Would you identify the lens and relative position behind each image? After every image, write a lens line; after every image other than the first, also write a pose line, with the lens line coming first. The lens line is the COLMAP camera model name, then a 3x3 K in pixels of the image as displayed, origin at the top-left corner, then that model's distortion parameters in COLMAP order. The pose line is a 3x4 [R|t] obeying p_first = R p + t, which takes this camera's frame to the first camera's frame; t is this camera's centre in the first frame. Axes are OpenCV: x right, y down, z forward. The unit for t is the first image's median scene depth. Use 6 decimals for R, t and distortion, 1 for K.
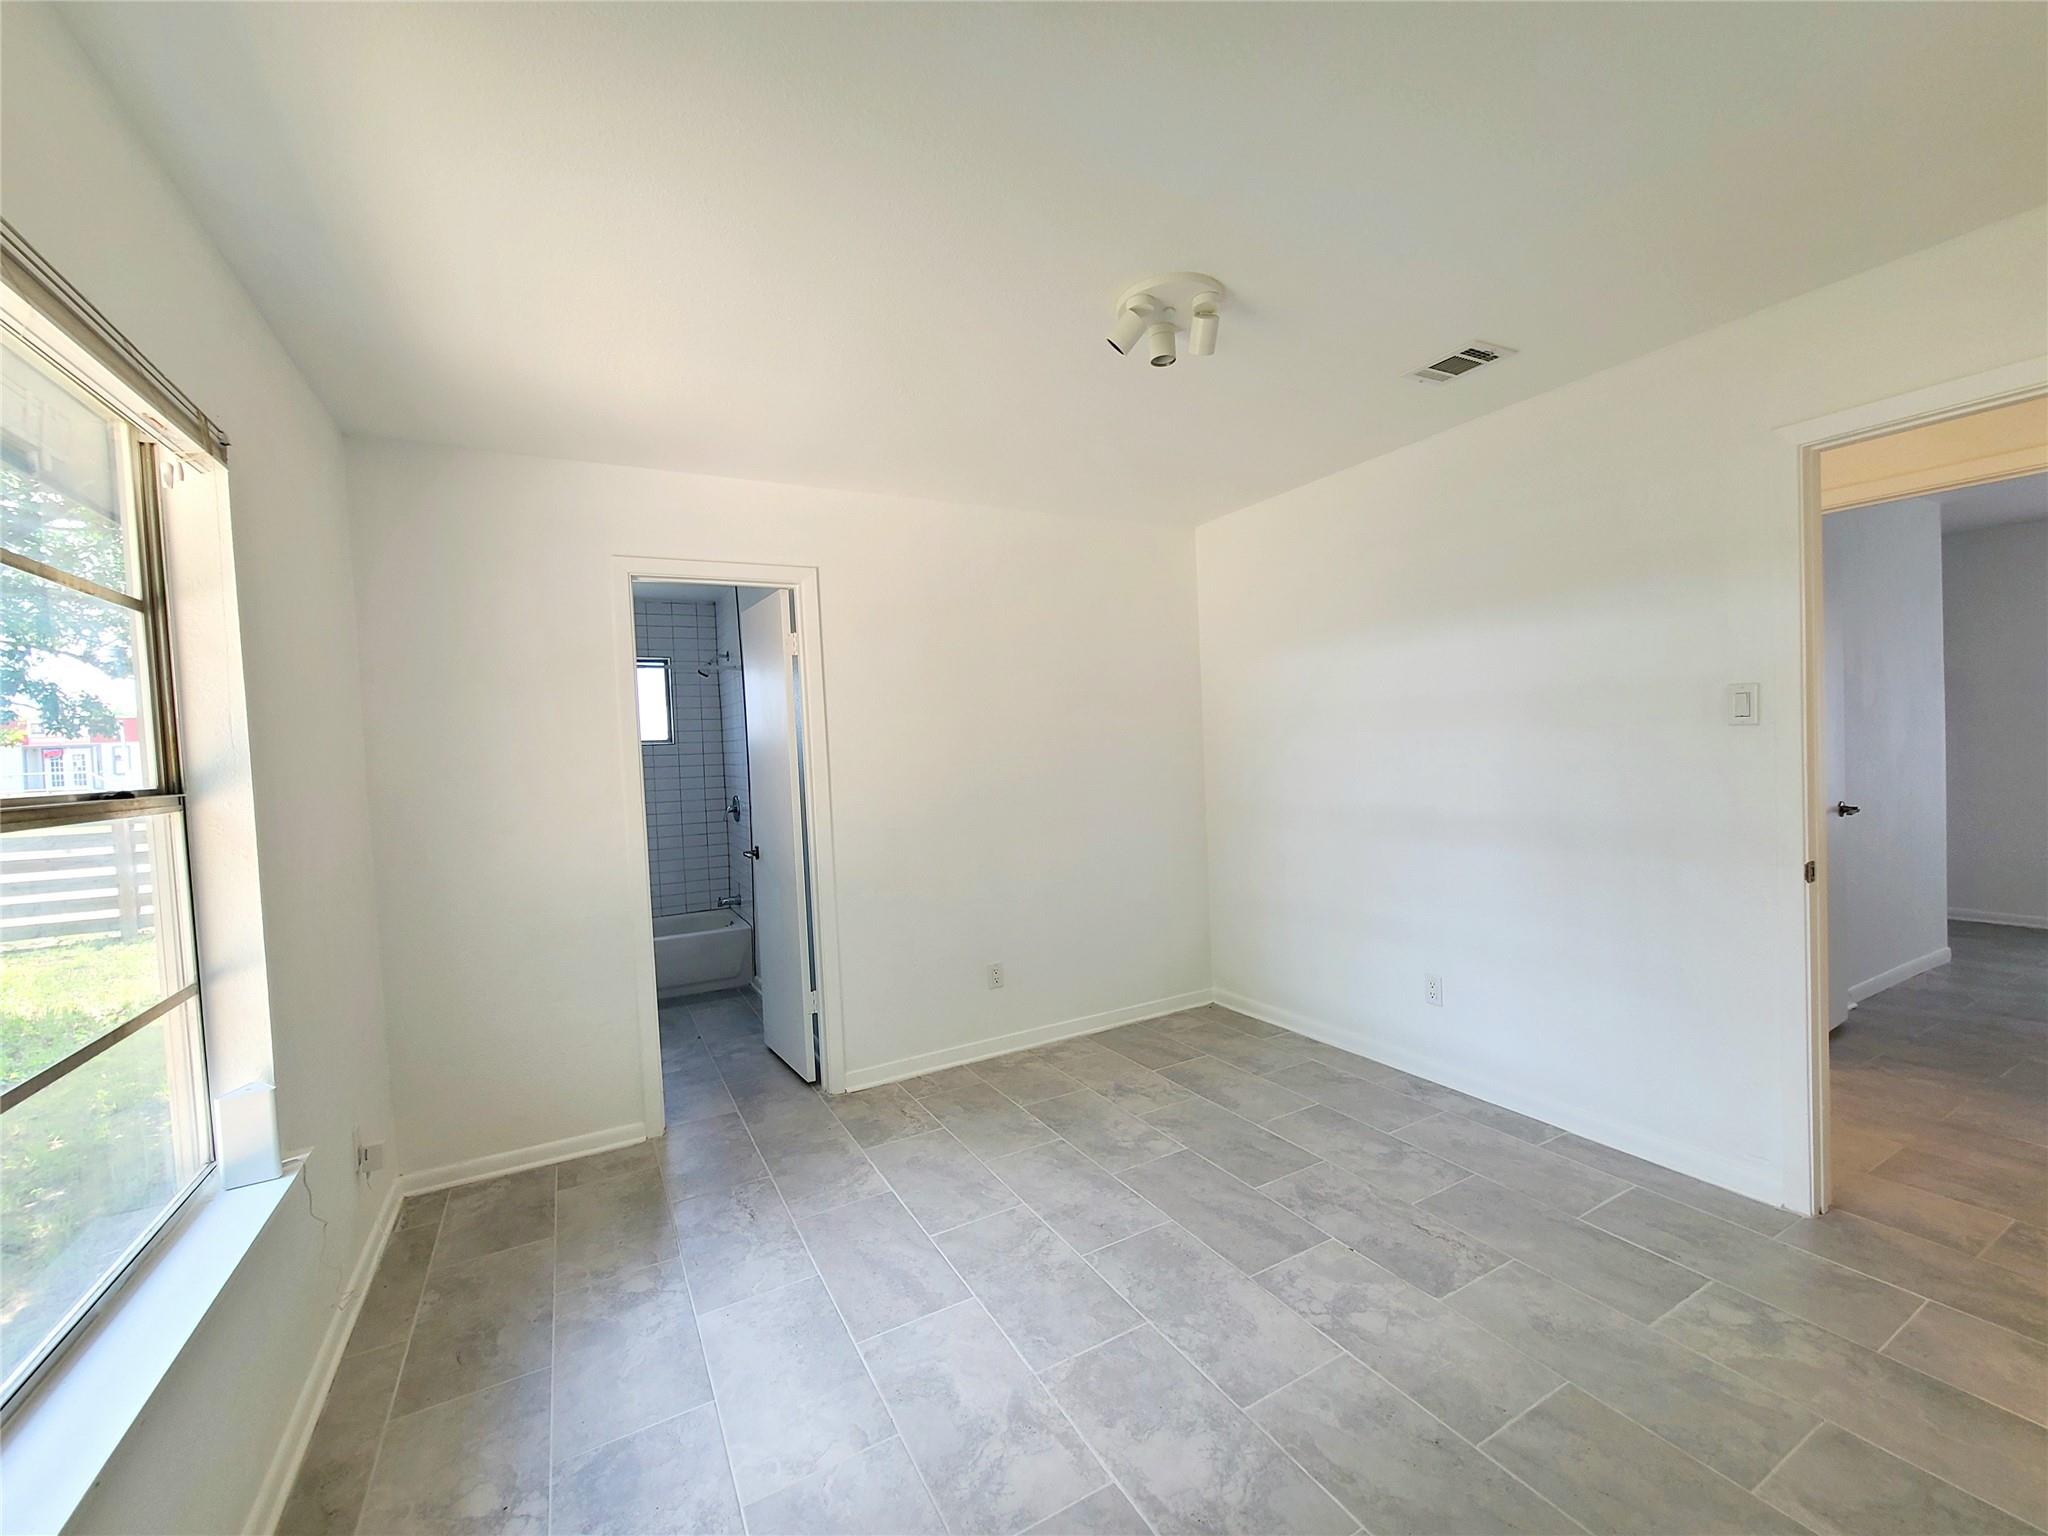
lens RADIAL K [[831.1, 0, 1028.1], [0, 831.1, 775.1], [0, 0, 1]] dist [-0.000220, -0.003061]
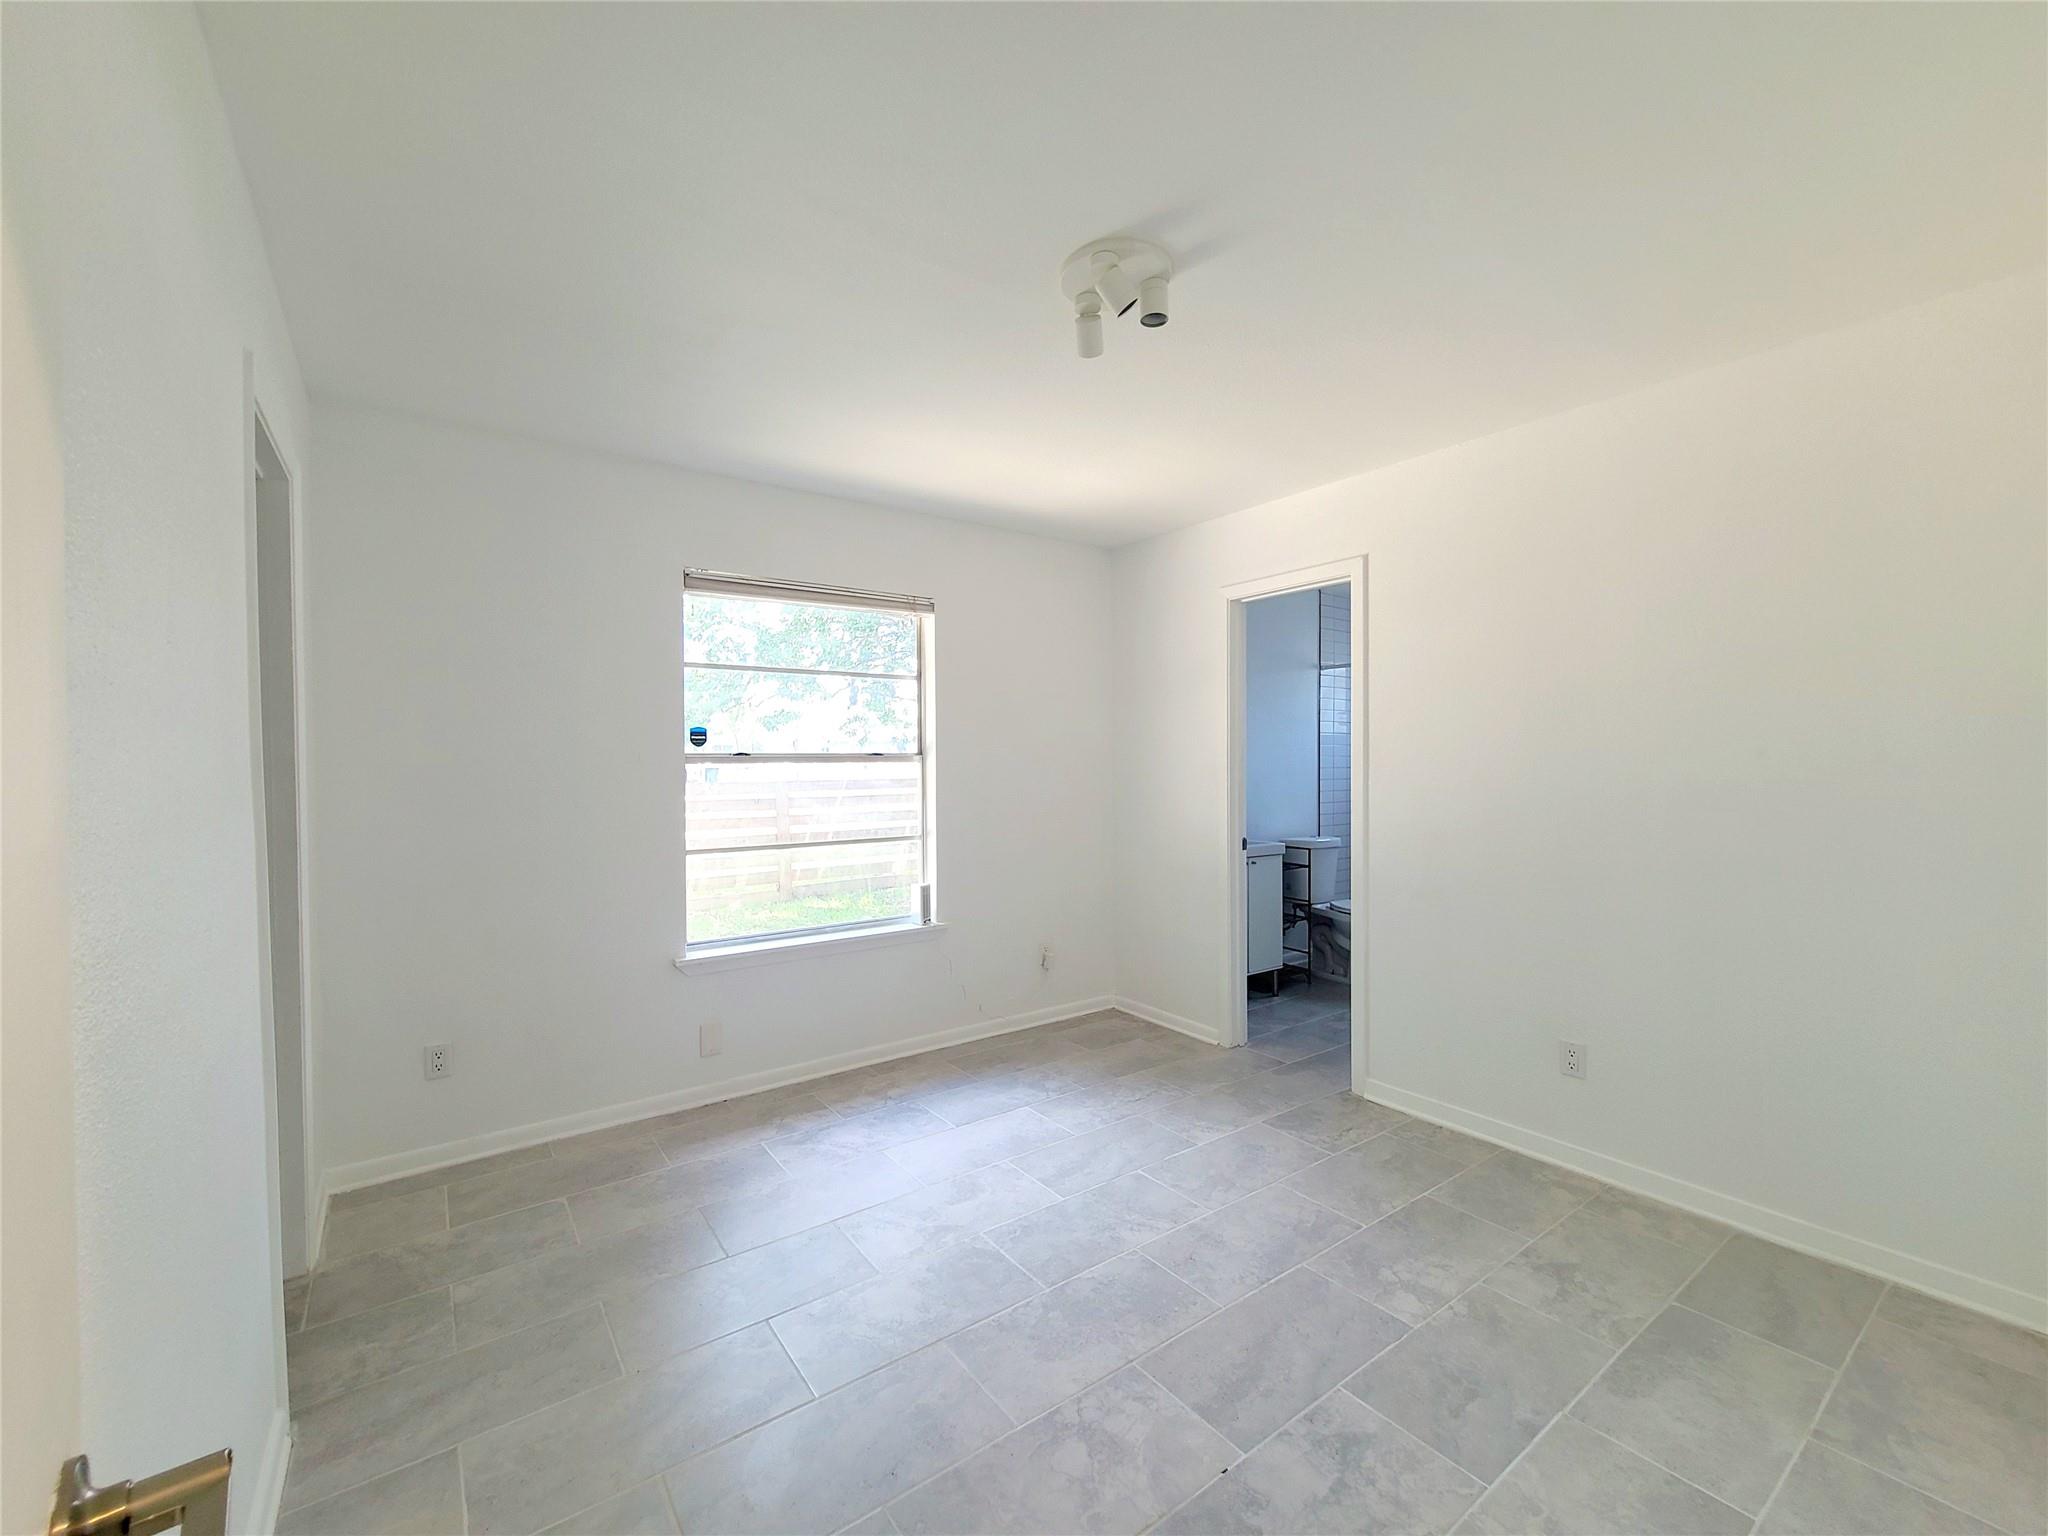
lens RADIAL K [[846.2, 0, 1034.9], [0, 846.2, 767.8], [0, 0, 1]] dist [0.000424, -0.003226]
pose [[0.134038, 0.055195, -0.989438, 0.873532], [-0.040175, 0.997930, 0.050226, -0.044942], [0.990162, 0.033018, 0.135977, 0.605640]]
